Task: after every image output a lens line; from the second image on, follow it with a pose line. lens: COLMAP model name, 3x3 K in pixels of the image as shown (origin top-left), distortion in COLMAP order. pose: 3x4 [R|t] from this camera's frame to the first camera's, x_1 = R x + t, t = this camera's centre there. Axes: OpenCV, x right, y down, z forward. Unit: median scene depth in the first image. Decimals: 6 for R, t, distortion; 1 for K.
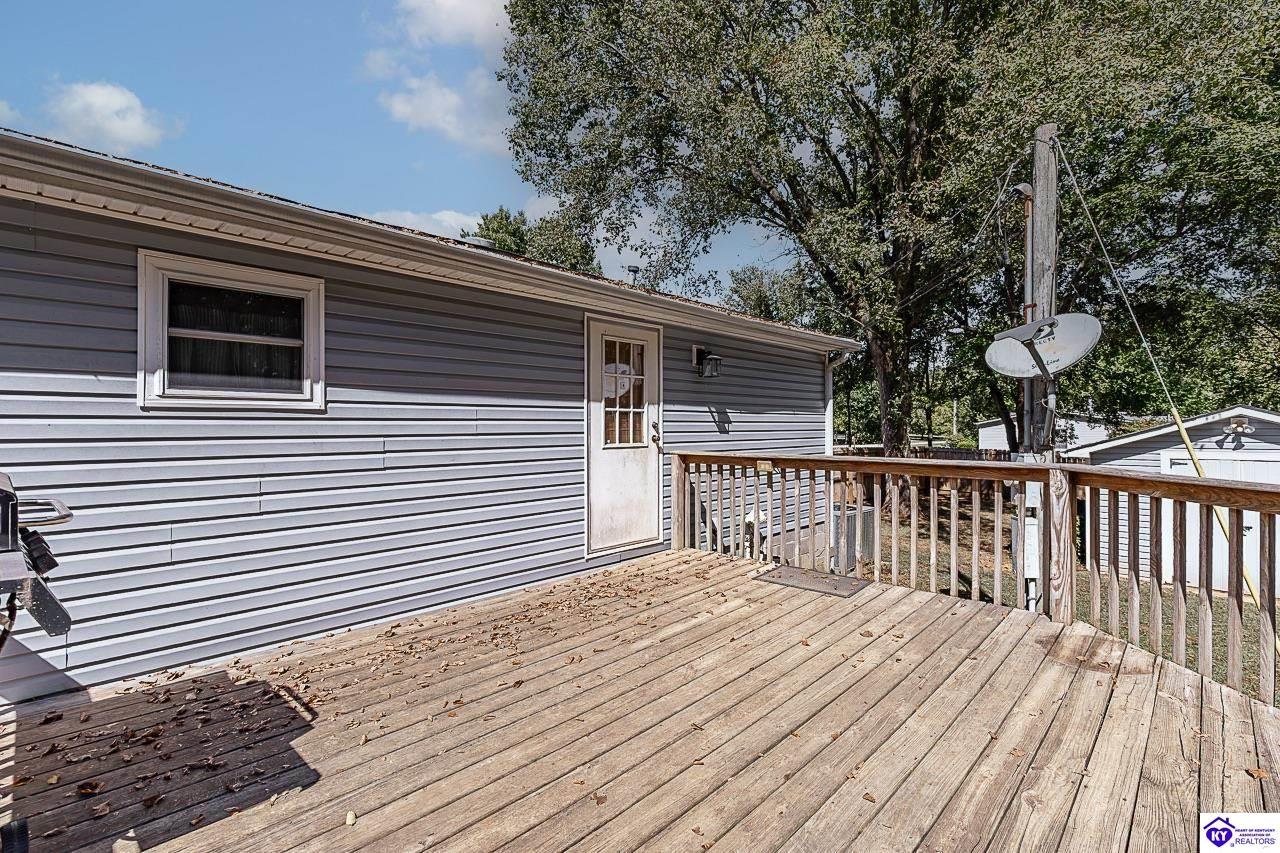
lens RADIAL K [[588.2, 0, 640.0], [0, 588.2, 426.5], [0, 0, 1]] dist [-0.000601, -0.000070]
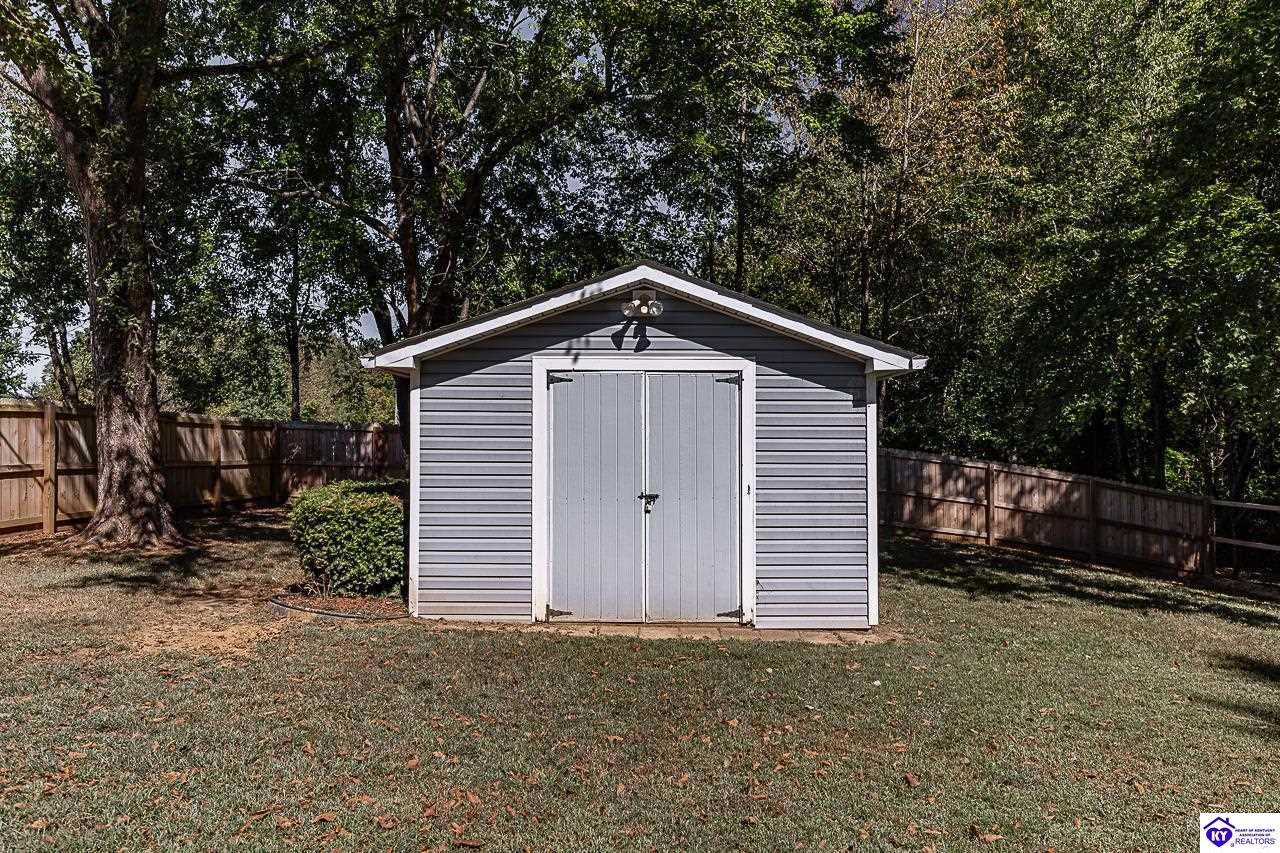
lens RADIAL K [[863.6, 0, 640.0], [0, 863.6, 426.5], [0, 0, 1]] dist [-0.001485, -0.000548]
pose [[0.736299, 0.010533, 0.676574, 0.489293], [-0.007058, 0.999944, -0.007887, 0.114076], [-0.676620, 0.001032, 0.736332, 0.427457]]
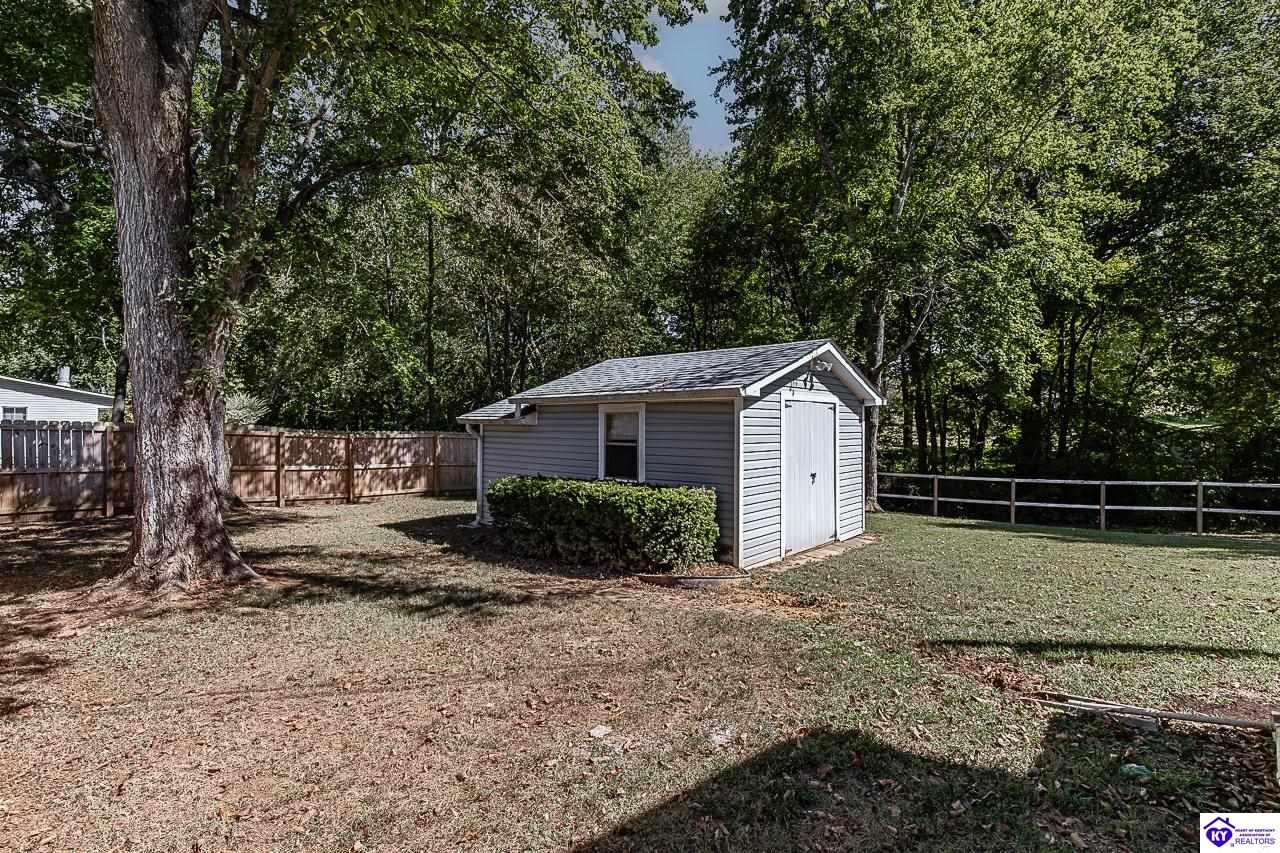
lens RADIAL K [[588.2, 0, 640.0], [0, 588.2, 426.5], [0, 0, 1]] dist [-0.000601, -0.000070]
pose [[-0.039627, -0.002791, 0.999211, 0.123916], [-0.004989, 0.999984, 0.002595, 0.094963], [-0.999202, -0.004882, -0.039640, 1.290284]]
